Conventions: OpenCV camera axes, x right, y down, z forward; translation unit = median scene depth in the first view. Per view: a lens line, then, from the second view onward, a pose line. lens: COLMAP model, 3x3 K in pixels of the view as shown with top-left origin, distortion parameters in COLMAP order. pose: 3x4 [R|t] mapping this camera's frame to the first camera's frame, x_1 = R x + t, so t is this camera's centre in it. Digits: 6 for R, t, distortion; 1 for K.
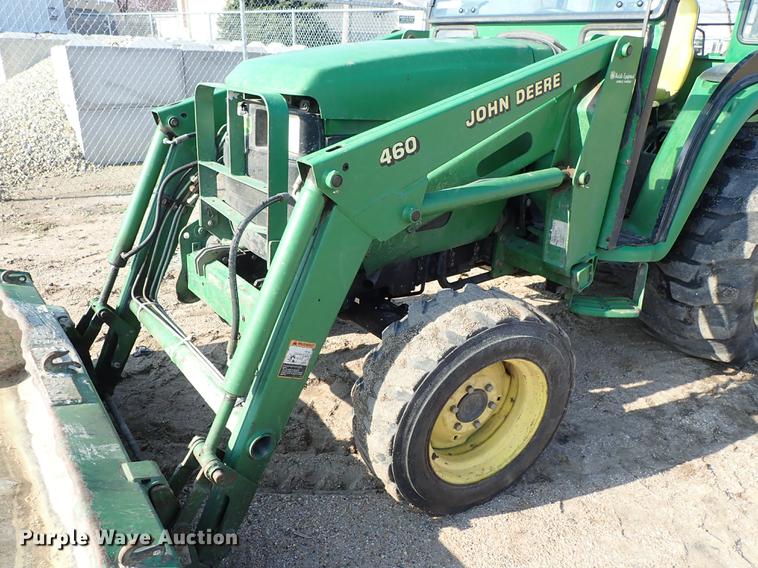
lens RADIAL K [[578.8, 0, 370.1], [0, 578.8, 287.1], [0, 0, 1]] dist [-0.003696, -0.004588]
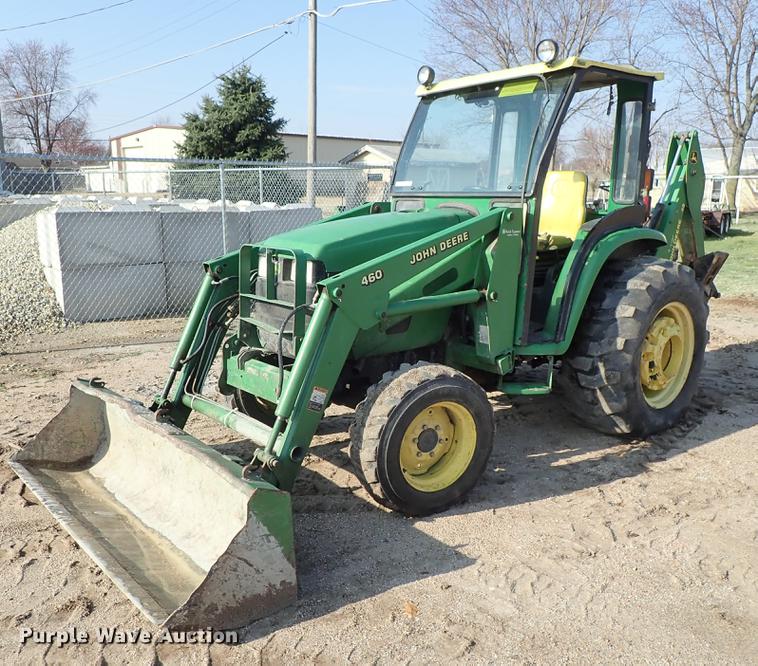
lens RADIAL K [[722.6, 0, 376.9], [0, 722.6, 332.6], [0, 0, 1]] dist [-0.005098, 0.003395]
pose [[0.997909, -0.038082, 0.052219, -0.041719], [0.047820, 0.978592, -0.200176, 0.272477], [-0.043478, 0.202255, 0.978367, -0.827447]]
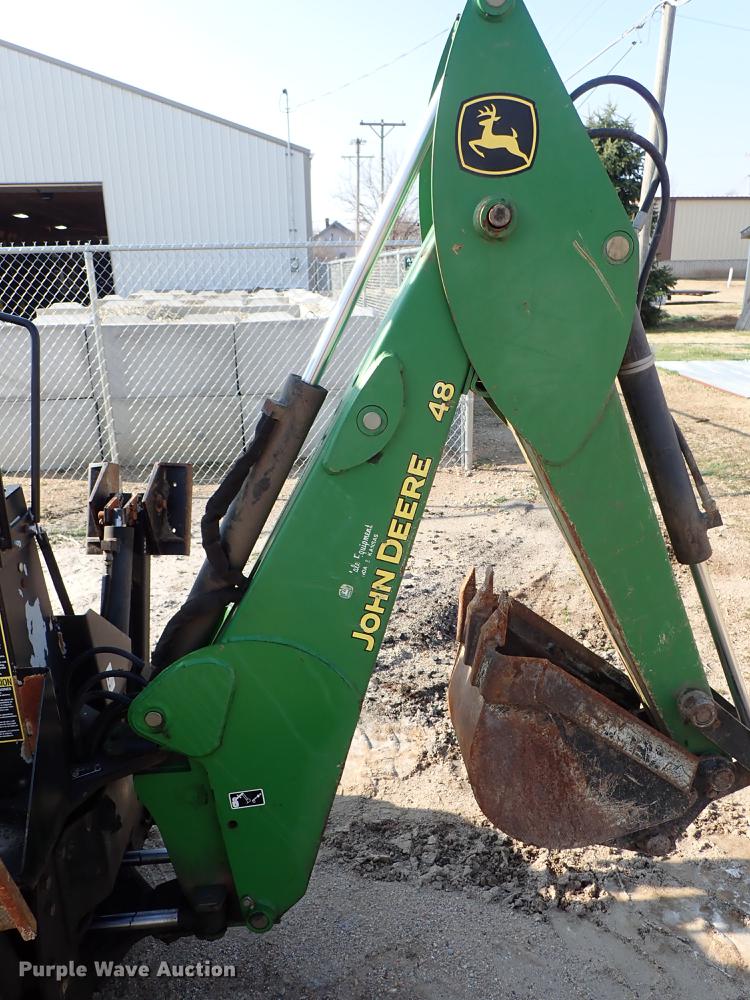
lens RADIAL K [[750.6, 0, 375.5], [0, 750.6, 511.4], [0, 0, 1]] dist [0.002541, -0.003607]
pose [[0.833038, 0.120632, -0.539904, 1.708472], [-0.174042, 0.983529, -0.048784, -0.634570], [0.525126, 0.134604, 0.840312, 1.375212]]
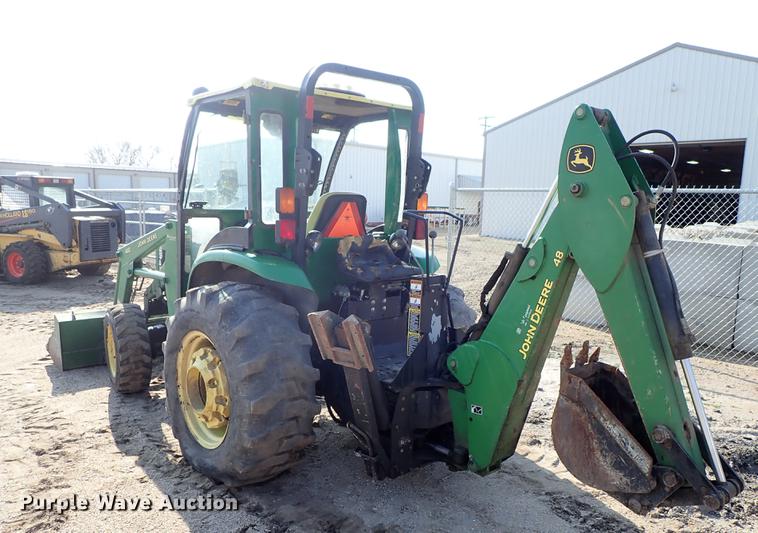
lens RADIAL K [[602.4, 0, 388.5], [0, 602.4, 296.3], [0, 0, 1]] dist [-0.000336, -0.001086]
pose [[0.081787, 0.126186, -0.988629, 2.639618], [-0.412820, 0.907147, 0.081634, -0.652136], [0.907133, 0.401449, 0.126285, 1.477523]]
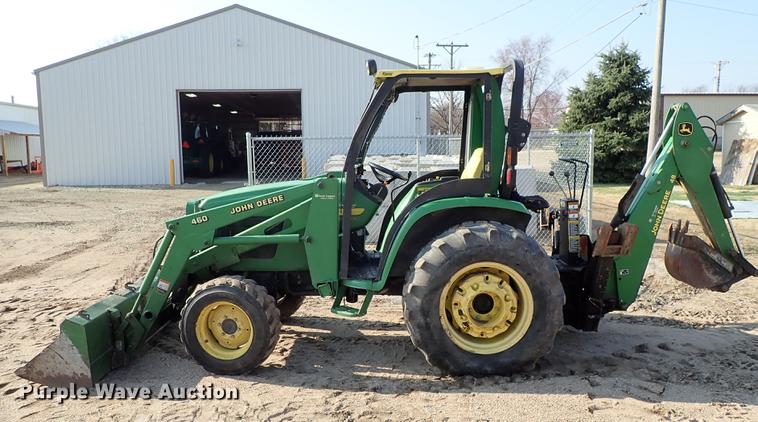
lens RADIAL K [[613.9, 0, 380.6], [0, 613.9, 206.3], [0, 0, 1]] dist [0.001604, -0.005873]
pose [[0.798103, 0.020824, -0.602162, 1.963789], [-0.202874, 0.950334, -0.236024, 0.184289], [0.567340, 0.310535, 0.762689, -0.656811]]
